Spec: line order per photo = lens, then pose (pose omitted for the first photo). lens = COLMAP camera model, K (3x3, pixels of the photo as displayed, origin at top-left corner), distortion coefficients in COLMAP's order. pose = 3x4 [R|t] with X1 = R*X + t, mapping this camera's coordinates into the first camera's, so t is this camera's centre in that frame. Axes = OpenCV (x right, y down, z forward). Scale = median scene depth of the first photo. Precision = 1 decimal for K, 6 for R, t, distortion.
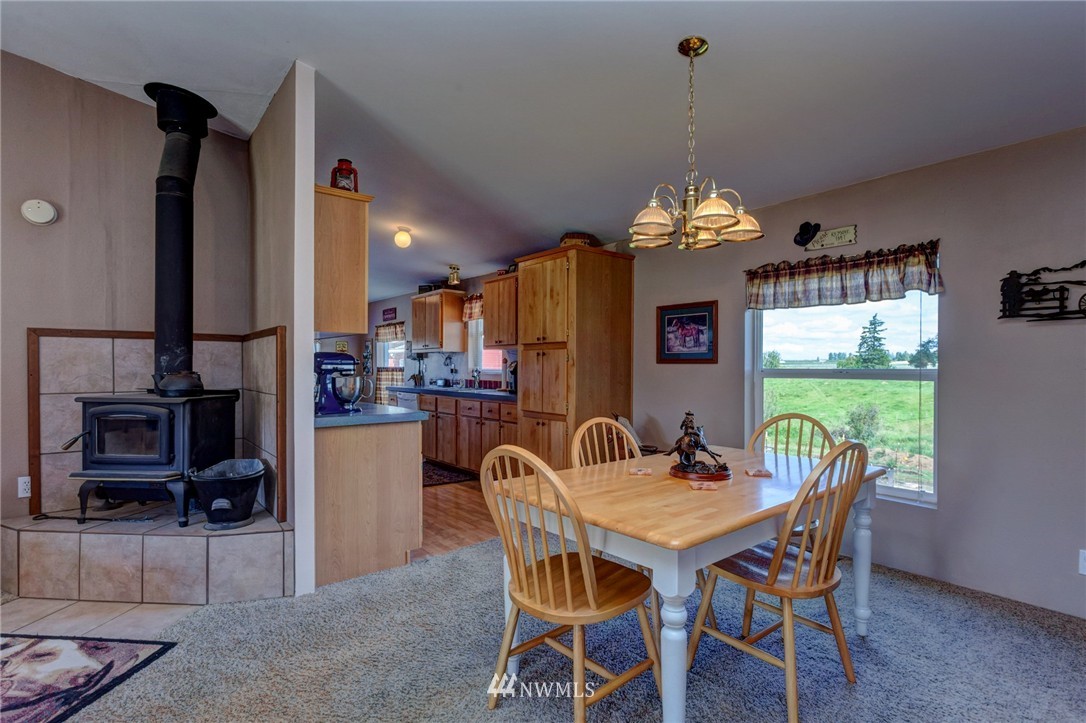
lens RADIAL K [[521.7, 0, 547.0], [0, 521.7, 371.7], [0, 0, 1]] dist [-0.000400, 0.002069]
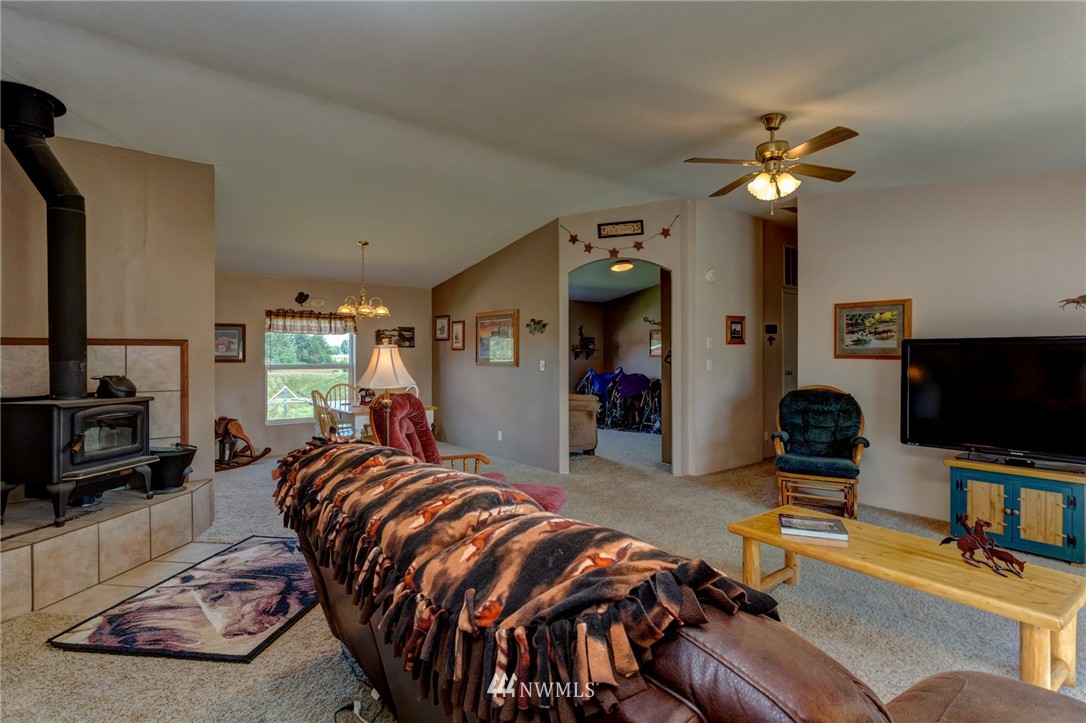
lens RADIAL K [[530.7, 0, 543.0], [0, 530.7, 361.5], [0, 0, 1]] dist [0.000415, 0.000012]
pose [[0.028154, -0.009701, 0.999557, -1.860985], [0.013941, 0.999859, 0.009311, -0.029616], [-0.999506, 0.013672, 0.028285, 0.017325]]
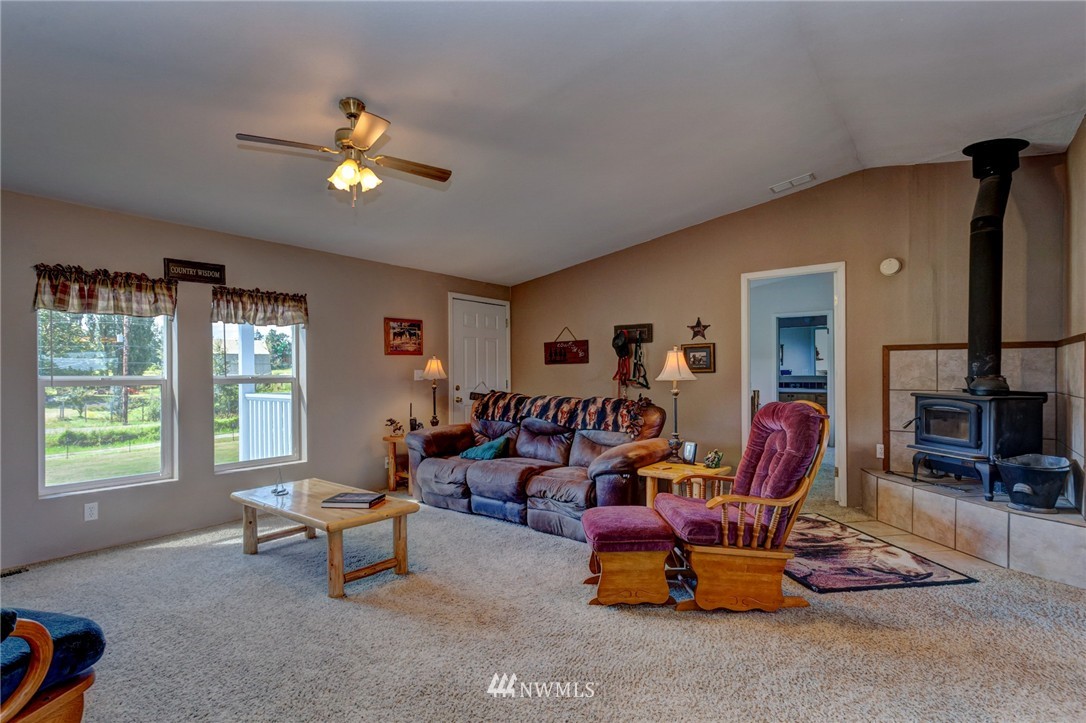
lens RADIAL K [[521.7, 0, 547.0], [0, 521.7, 371.7], [0, 0, 1]] dist [-0.000400, 0.002069]
pose [[0.222355, 0.001288, -0.974965, 0.261429], [-0.008627, 0.999963, -0.000646, 0.001116], [0.974928, 0.008554, 0.222358, -0.282405]]
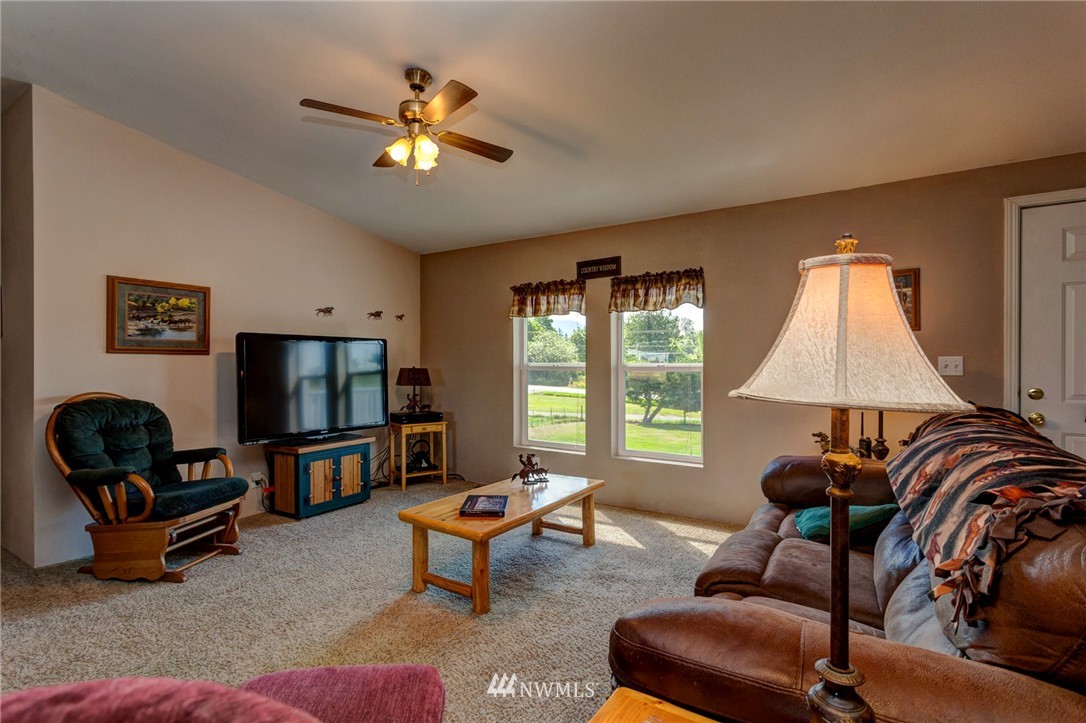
lens RADIAL K [[510.1, 0, 532.9], [0, 510.1, 361.2], [0, 0, 1]] dist [-0.001264, -0.000191]
pose [[-0.955048, 0.003895, -0.296426, -0.715129], [0.000174, 0.999921, 0.012580, -0.005859], [0.296451, 0.011963, -0.954973, 0.512816]]
